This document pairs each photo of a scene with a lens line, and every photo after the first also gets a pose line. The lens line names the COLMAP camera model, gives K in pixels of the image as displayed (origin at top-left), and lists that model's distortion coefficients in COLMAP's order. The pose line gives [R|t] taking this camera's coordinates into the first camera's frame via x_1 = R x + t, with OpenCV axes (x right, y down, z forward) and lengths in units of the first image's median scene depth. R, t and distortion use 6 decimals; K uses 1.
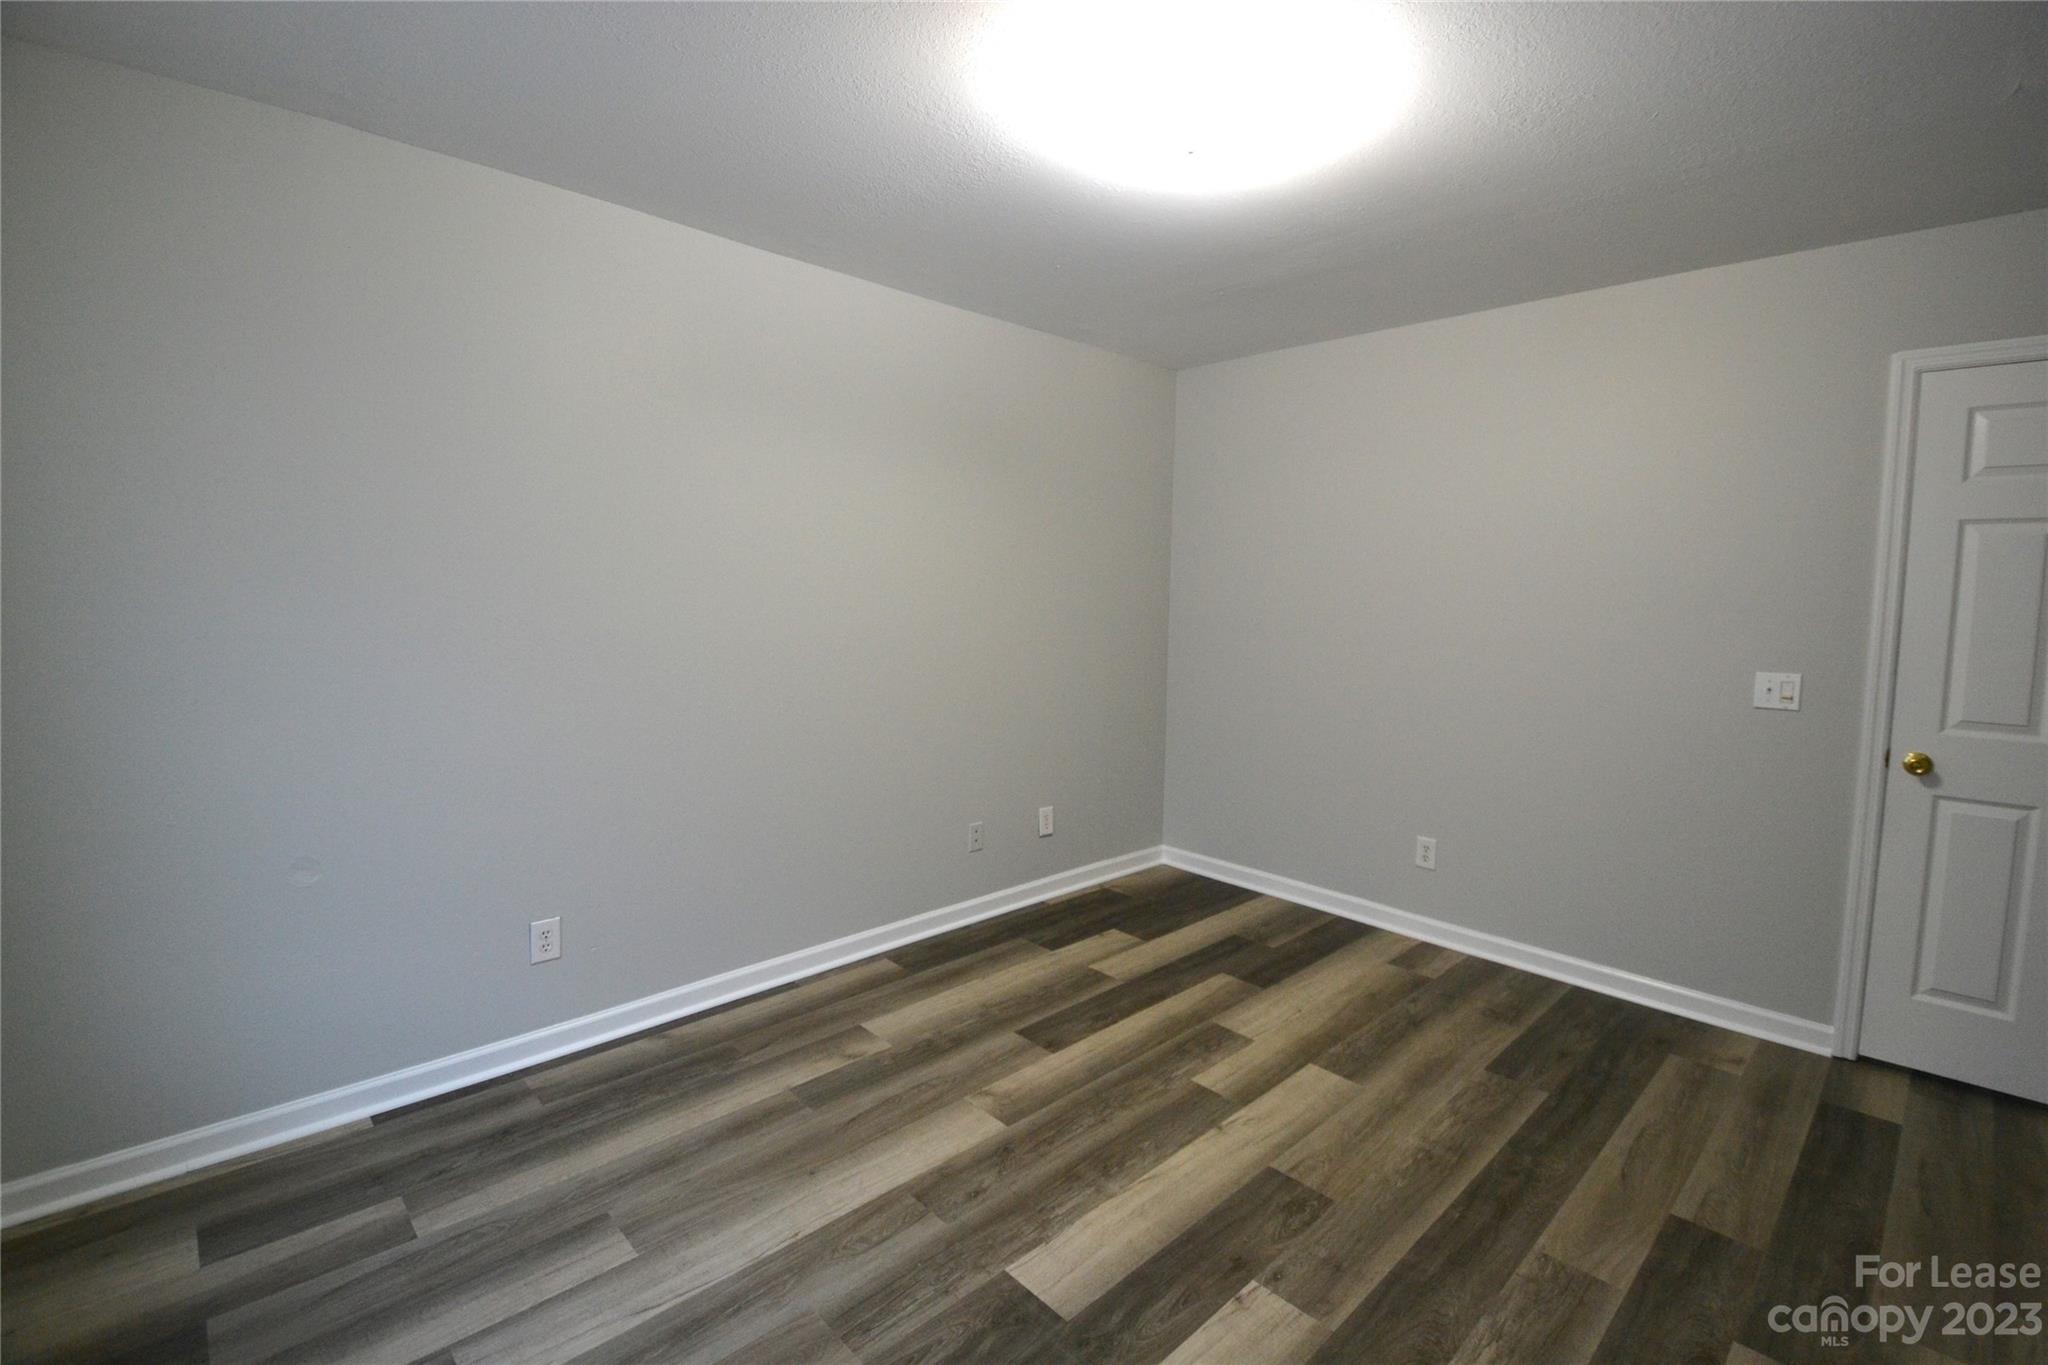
lens RADIAL K [[910.3, 0, 1035.2], [0, 910.3, 666.3], [0, 0, 1]] dist [0.026605, -0.032084]
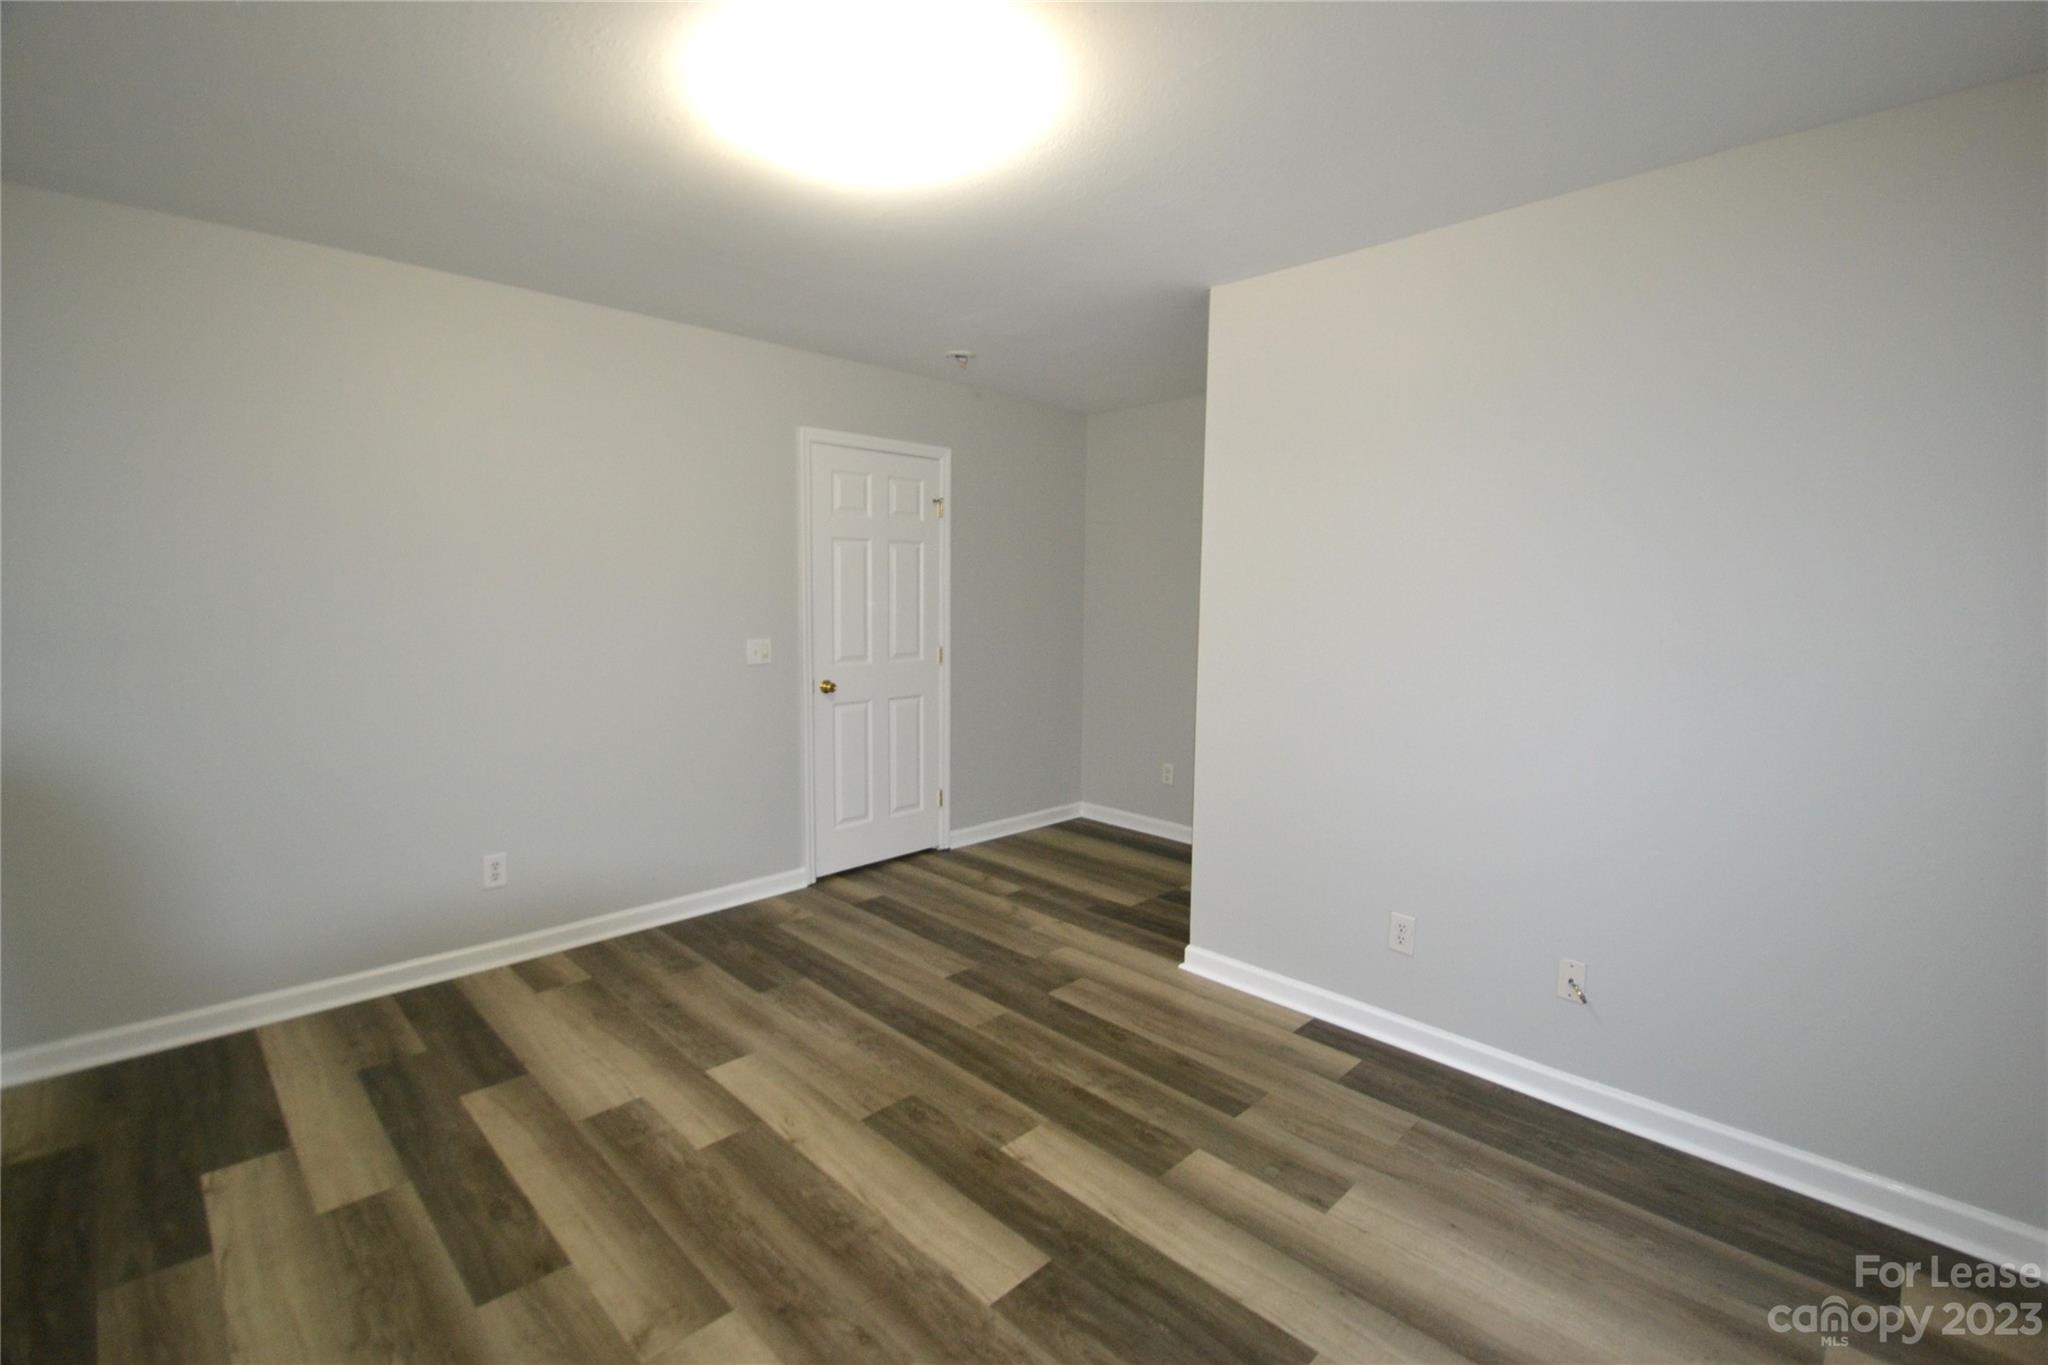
lens RADIAL K [[910.3, 0, 1035.2], [0, 910.3, 666.3], [0, 0, 1]] dist [0.026605, -0.032084]
pose [[-0.026434, -0.103337, 0.994295, -0.708238], [0.076515, 0.991516, 0.105082, -0.077759], [-0.996718, 0.078857, -0.018303, 0.707740]]
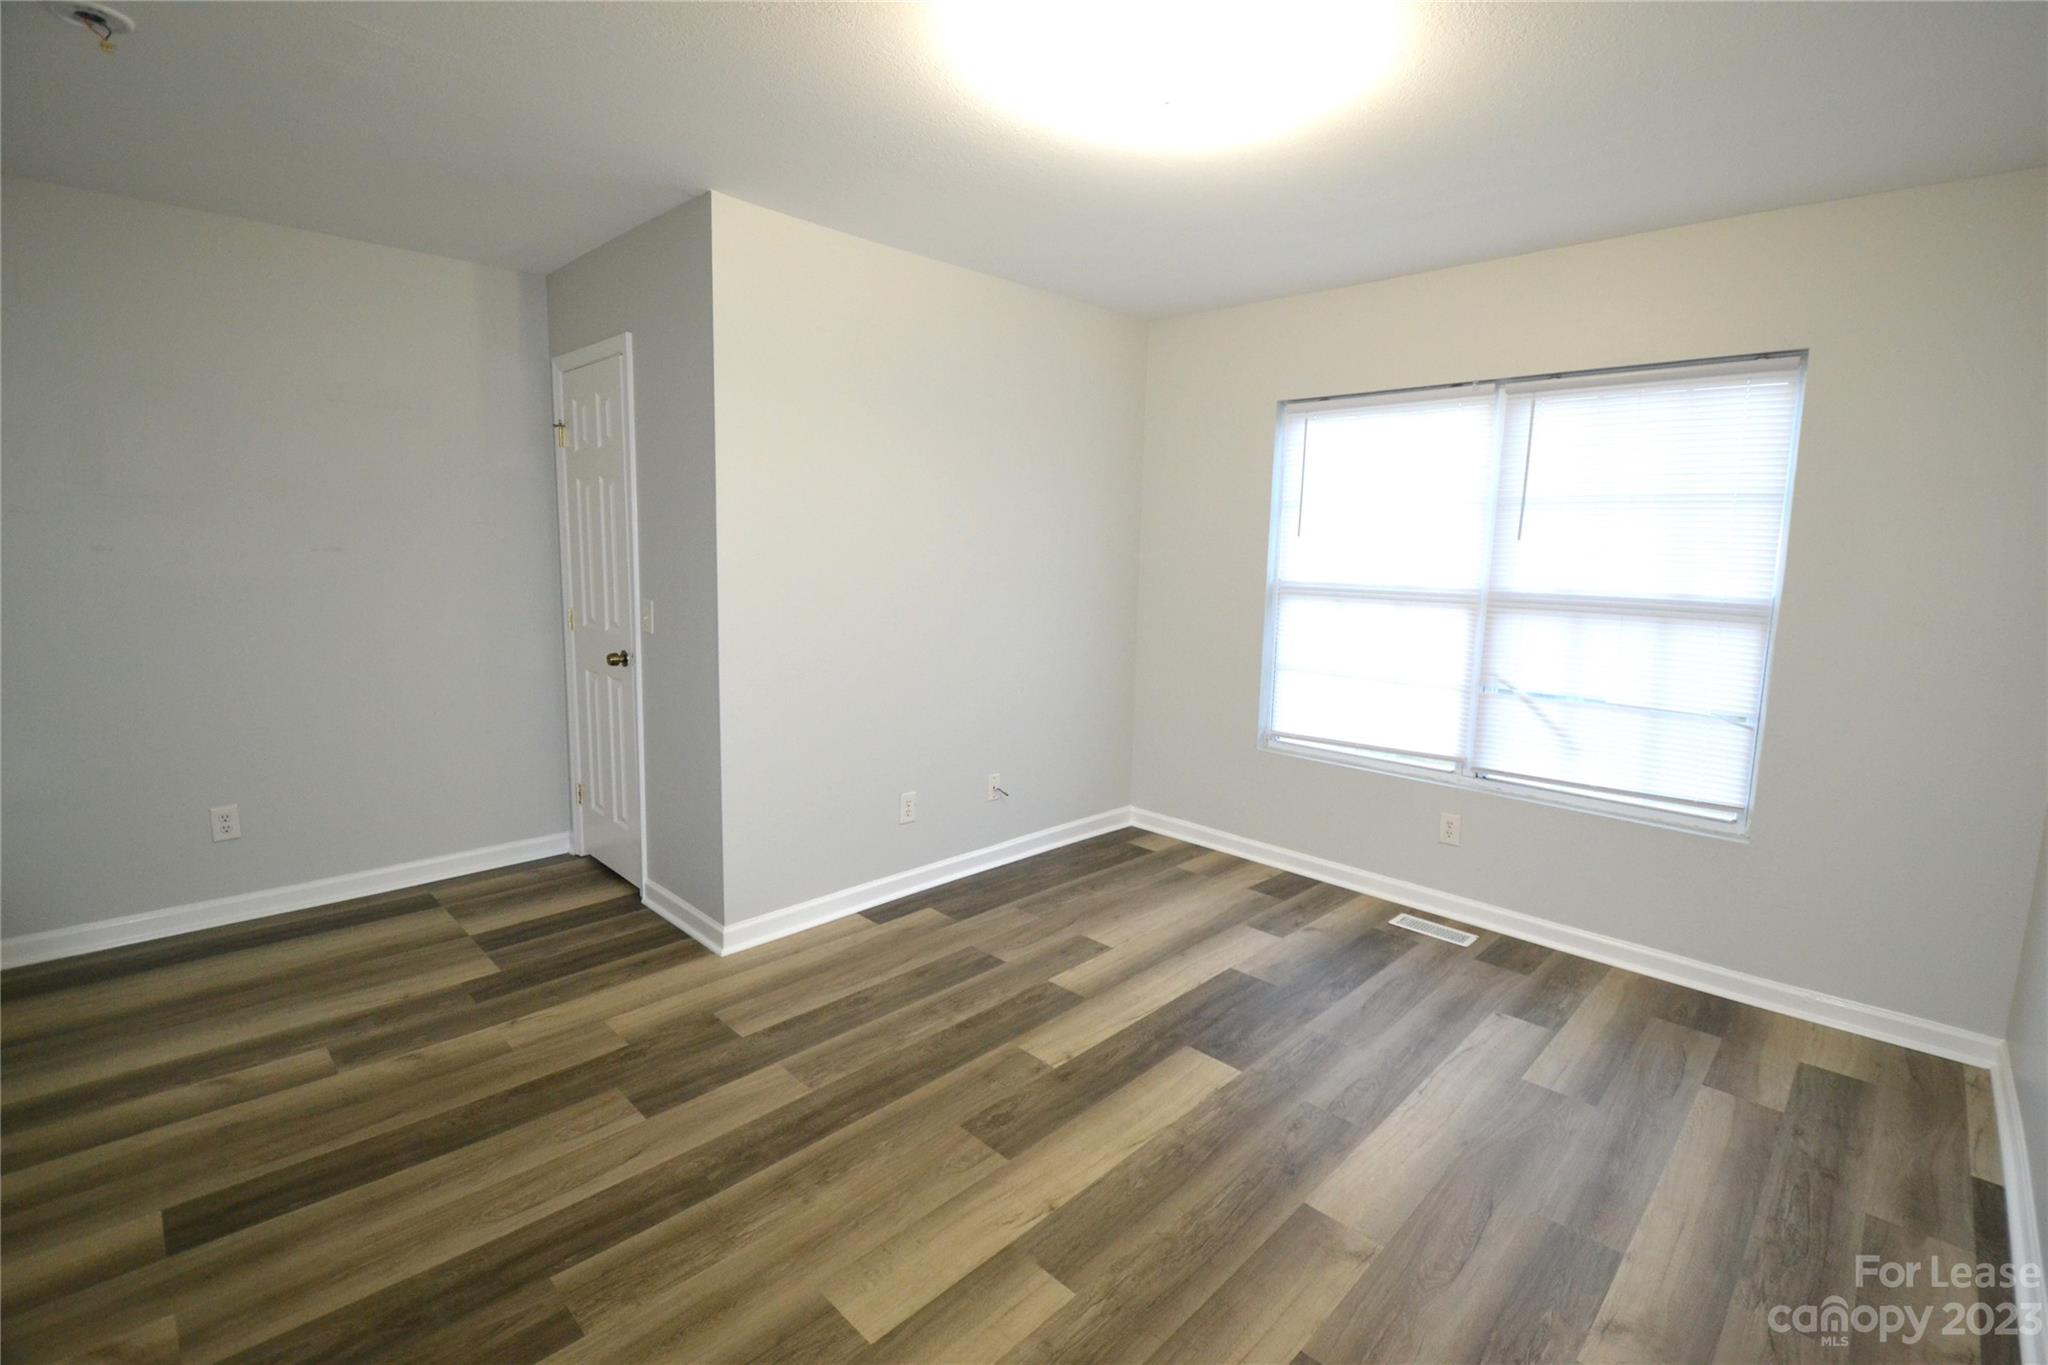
lens RADIAL K [[910.3, 0, 1035.2], [0, 910.3, 666.3], [0, 0, 1]] dist [0.026605, -0.032084]
pose [[-0.998653, -0.036055, -0.037325, 0.259122], [-0.043450, 0.974202, 0.221457, -0.147967], [0.028377, 0.222781, -0.974455, 1.659528]]
